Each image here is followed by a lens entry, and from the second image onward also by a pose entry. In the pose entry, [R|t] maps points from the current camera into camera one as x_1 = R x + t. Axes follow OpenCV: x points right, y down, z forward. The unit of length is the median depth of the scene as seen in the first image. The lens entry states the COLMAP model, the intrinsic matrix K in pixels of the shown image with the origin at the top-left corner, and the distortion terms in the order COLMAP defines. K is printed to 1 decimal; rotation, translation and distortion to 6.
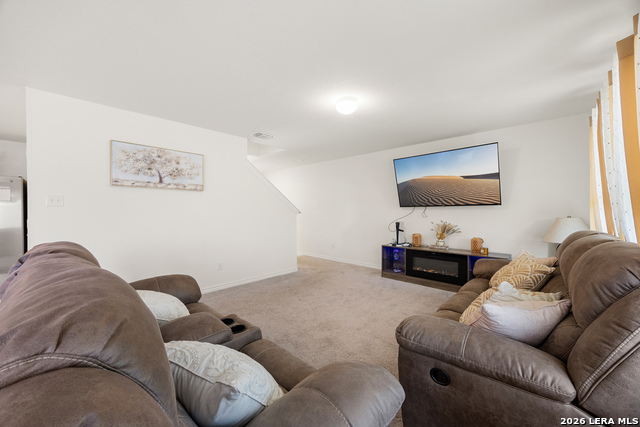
lens RADIAL K [[245.1, 0, 318.9], [0, 245.1, 210.9], [0, 0, 1]] dist [0.000095, -0.000078]
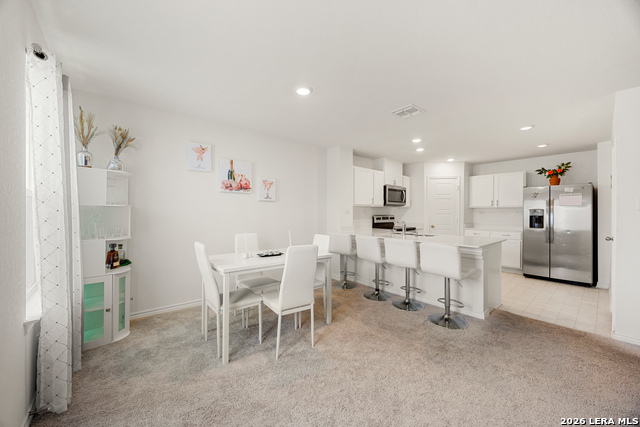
lens RADIAL K [[245.1, 0, 319.7], [0, 245.1, 213.5], [0, 0, 1]] dist [0.000095, -0.000078]
pose [[-0.092810, 0.001896, -0.995682, -0.058948], [-0.008402, 0.999961, 0.002688, 0.001255], [0.995648, 0.008615, -0.092790, -0.082612]]
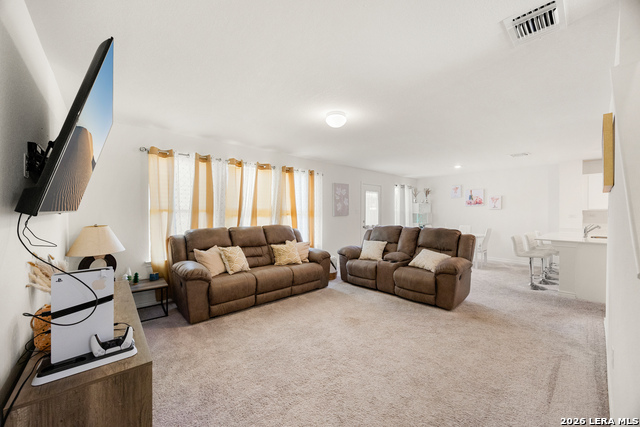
lens RADIAL K [[245.1, 0, 318.0], [0, 245.1, 213.0], [0, 0, 1]] dist [0.000095, -0.000078]
pose [[-0.996484, -0.004364, 0.083664, 0.089961], [-0.003769, 0.999967, 0.007261, -0.030562], [-0.083693, 0.006920, -0.996468, 1.678012]]
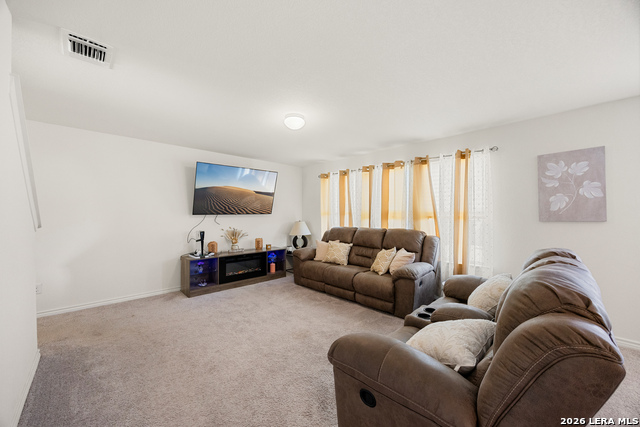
lens RADIAL K [[245.1, 0, 319.4], [0, 245.1, 210.5], [0, 0, 1]] dist [0.000095, -0.000078]
pose [[0.034633, 0.017342, 0.999250, -0.760077], [-0.000752, 0.999850, -0.017326, -0.020498], [-0.999400, -0.000151, 0.034640, 0.696696]]
